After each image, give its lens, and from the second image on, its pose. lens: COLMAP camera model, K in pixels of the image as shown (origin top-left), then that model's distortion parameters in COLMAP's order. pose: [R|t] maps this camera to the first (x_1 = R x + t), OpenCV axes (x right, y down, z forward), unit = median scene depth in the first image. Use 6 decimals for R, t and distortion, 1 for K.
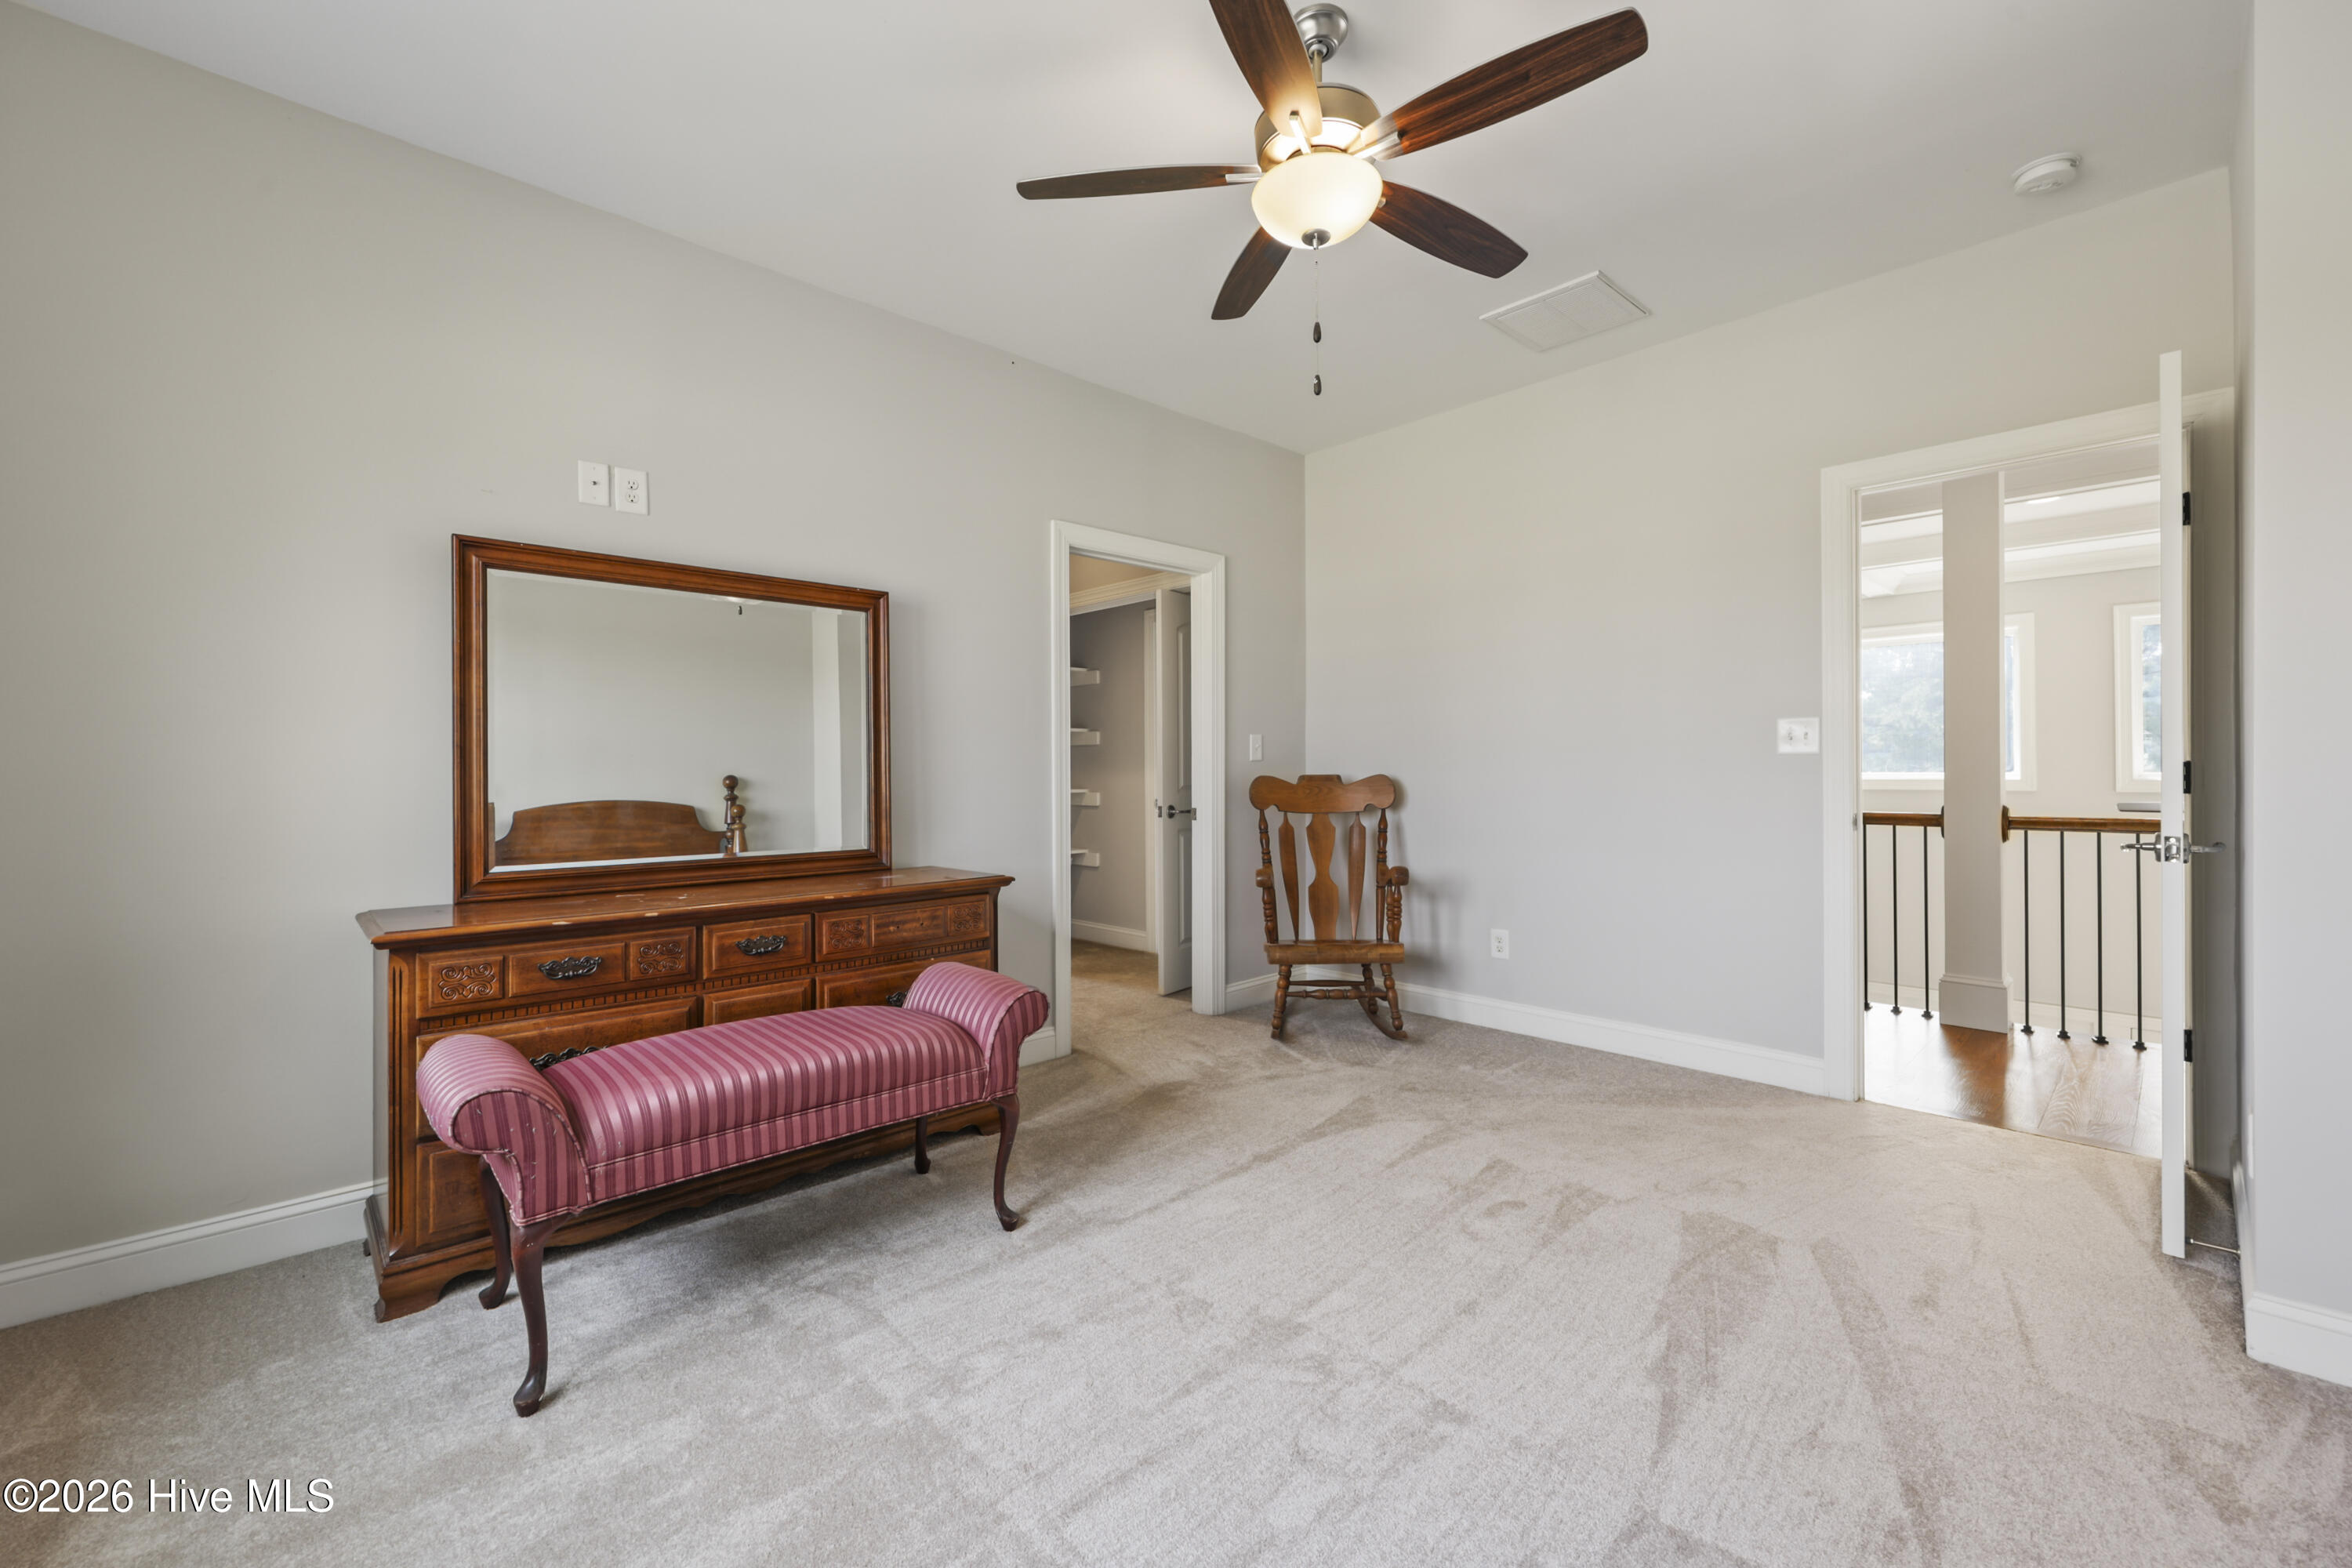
lens RADIAL K [[972.3, 0, 1165.9], [0, 972.3, 783.6], [0, 0, 1]] dist [0.001736, -0.000134]
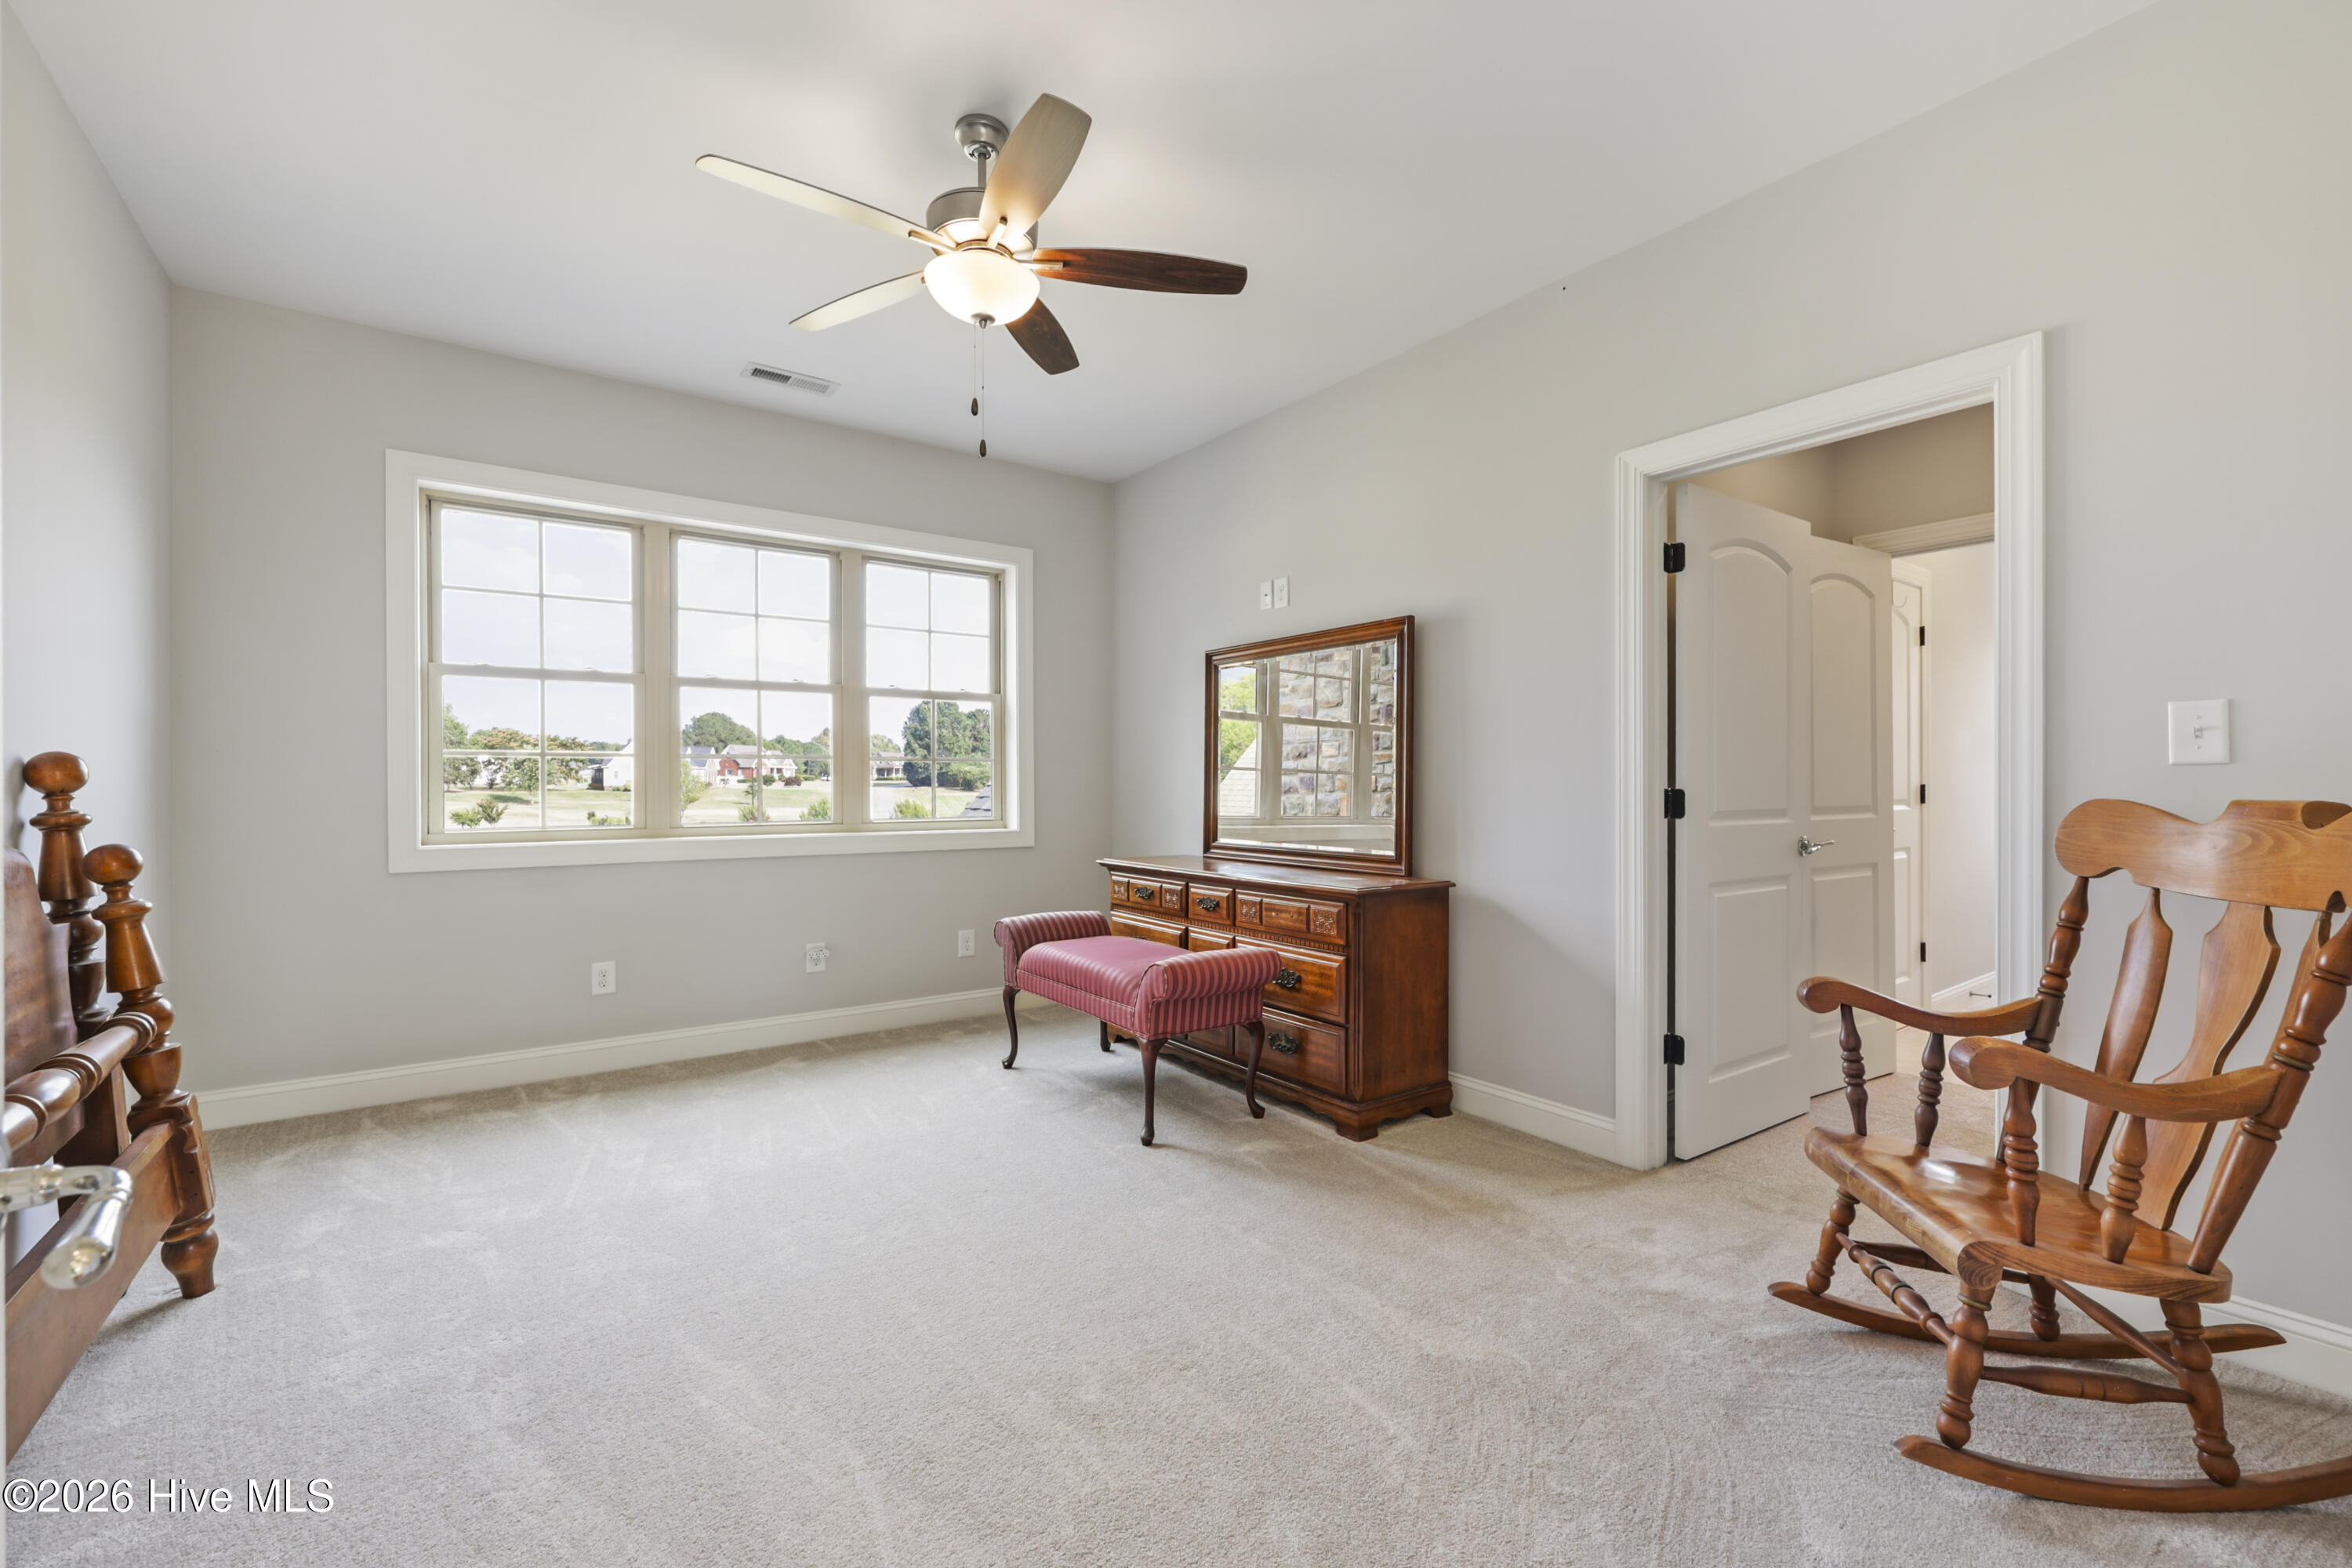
lens RADIAL K [[972.3, 0, 1166.0], [0, 972.3, 782.1], [0, 0, 1]] dist [0.001736, -0.000134]
pose [[-0.132474, 0.011151, -0.991124, 0.937425], [0.006333, 0.999926, 0.010404, -0.030702], [0.991166, -0.004899, -0.132535, 1.021748]]
